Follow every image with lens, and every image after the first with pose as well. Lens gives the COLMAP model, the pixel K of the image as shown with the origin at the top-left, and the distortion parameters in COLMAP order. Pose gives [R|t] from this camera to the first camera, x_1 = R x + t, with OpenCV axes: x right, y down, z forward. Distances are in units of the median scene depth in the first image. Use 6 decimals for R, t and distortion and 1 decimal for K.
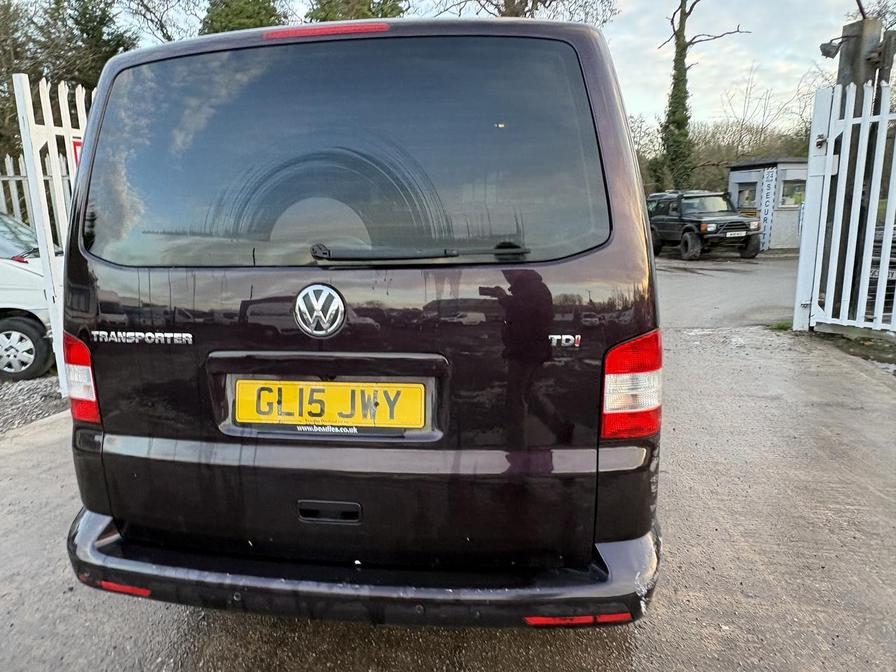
lens RADIAL K [[597.6, 0, 450.0], [0, 597.6, 336.1], [0, 0, 1]] dist [0.005700, -0.004556]
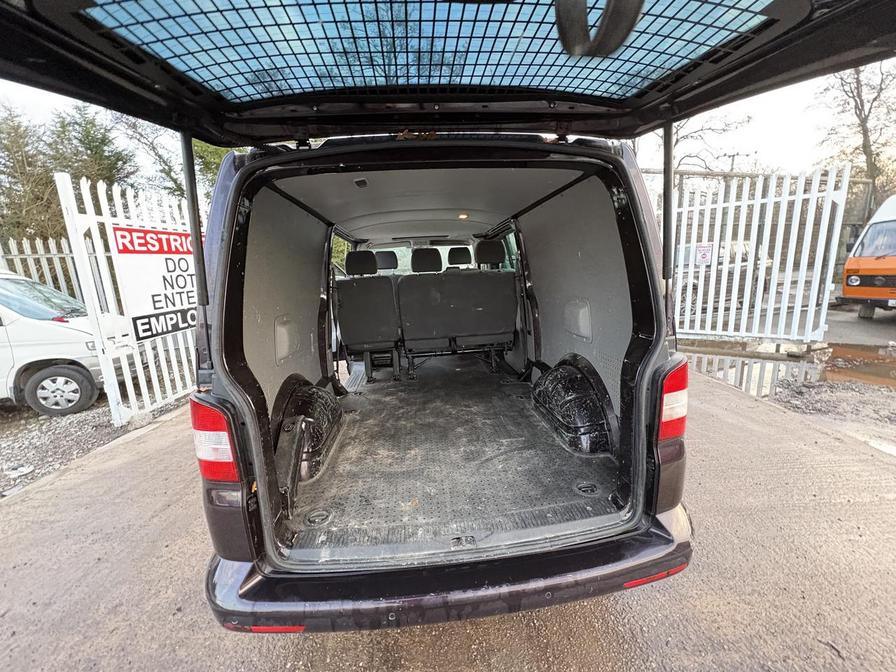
lens RADIAL K [[355.0, 0, 447.0], [0, 355.0, 339.0], [0, 0, 1]] dist [0.001149, -0.000086]
pose [[0.970708, -0.072271, 0.229133, -0.097816], [0.075027, 0.997176, -0.003325, -0.023361], [-0.228245, 0.020419, 0.973389, 0.078263]]
